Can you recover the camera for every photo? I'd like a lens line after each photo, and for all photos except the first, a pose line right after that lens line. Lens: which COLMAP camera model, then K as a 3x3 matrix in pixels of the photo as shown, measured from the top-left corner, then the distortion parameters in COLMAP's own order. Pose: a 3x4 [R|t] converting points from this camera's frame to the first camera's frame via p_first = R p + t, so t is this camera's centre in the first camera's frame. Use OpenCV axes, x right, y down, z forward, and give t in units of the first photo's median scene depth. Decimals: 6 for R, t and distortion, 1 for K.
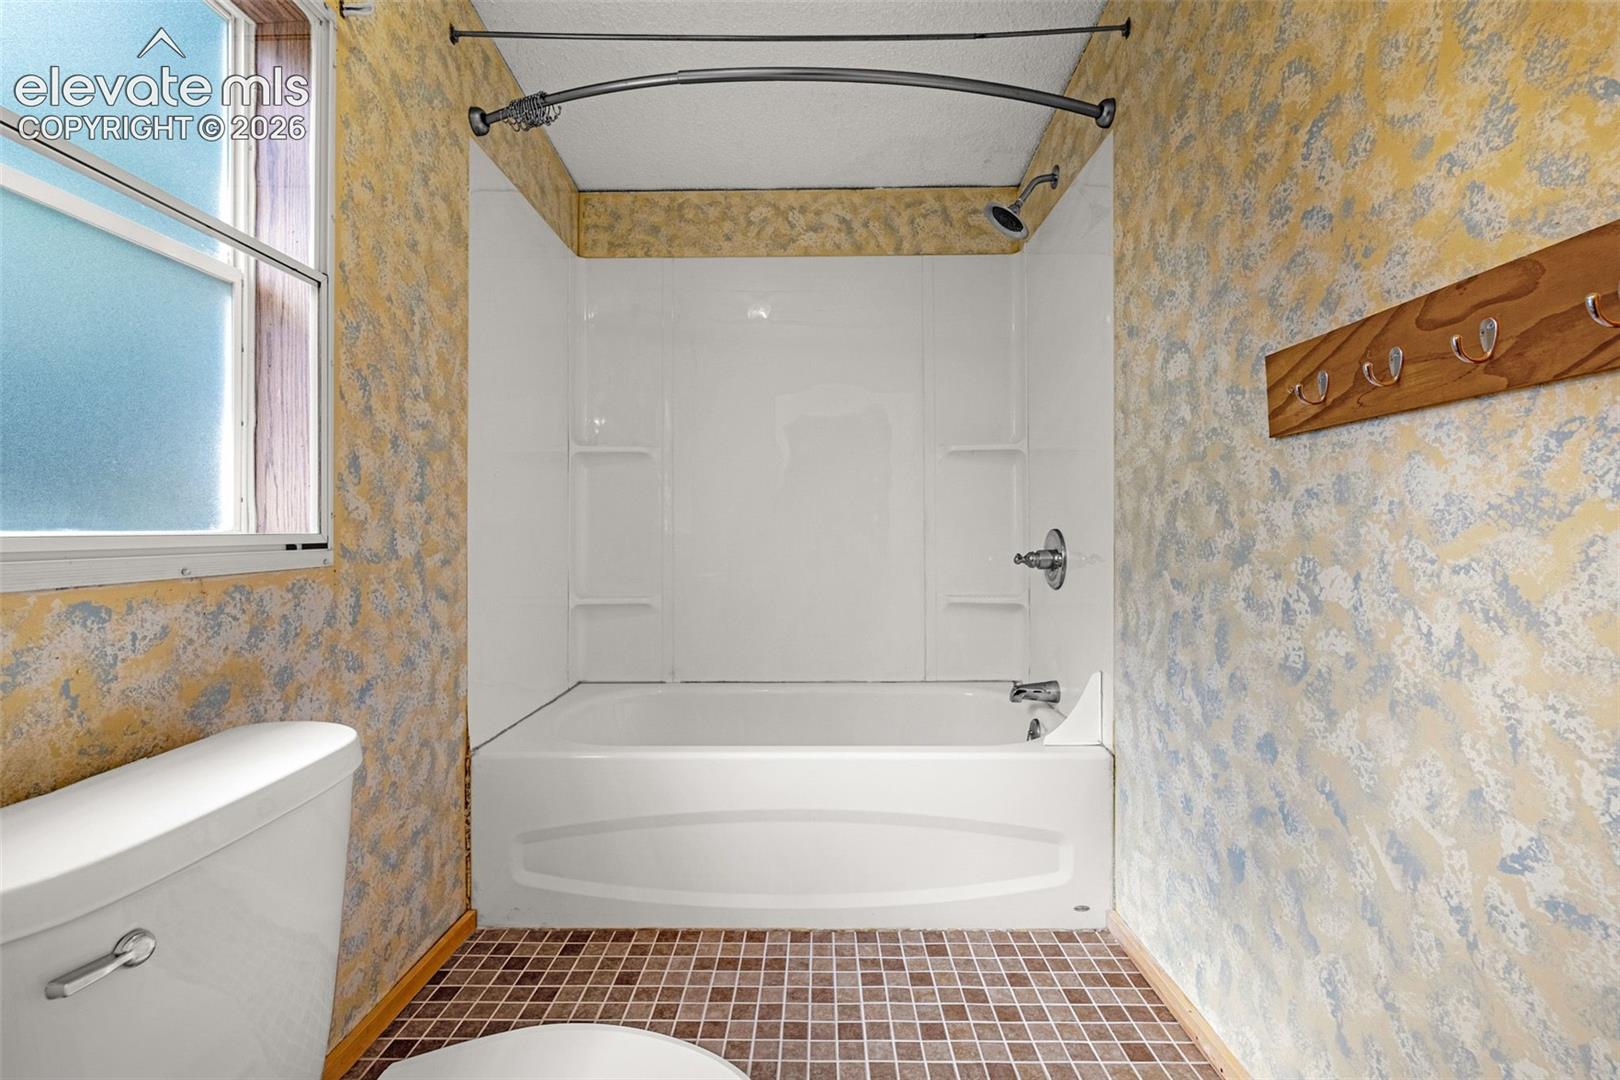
lens RADIAL K [[697.3, 0, 798.7], [0, 697.3, 531.2], [0, 0, 1]] dist [0.000377, 0.000165]
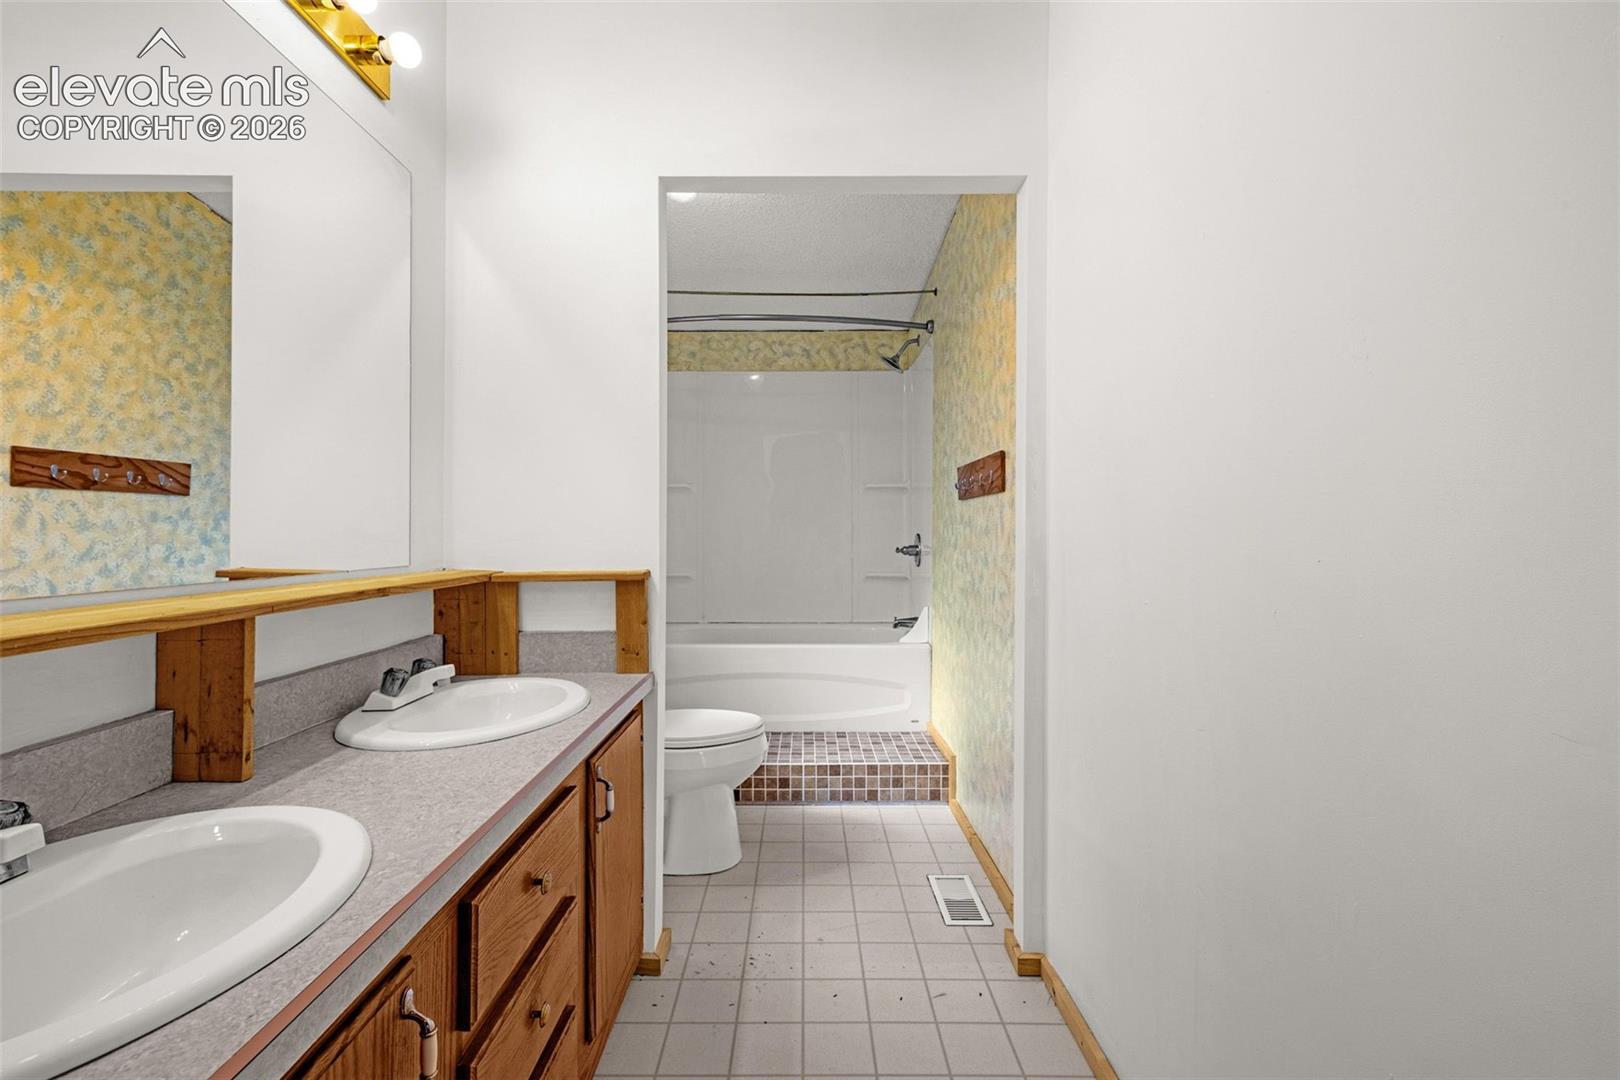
lens RADIAL K [[697.3, 0, 798.7], [0, 697.3, 531.2], [0, 0, 1]] dist [0.000377, 0.000165]
pose [[0.999823, 0.004682, 0.018225, 0.020145], [-0.004722, 0.999987, 0.002139, -0.010354], [-0.018215, -0.002225, 0.999832, -0.689597]]
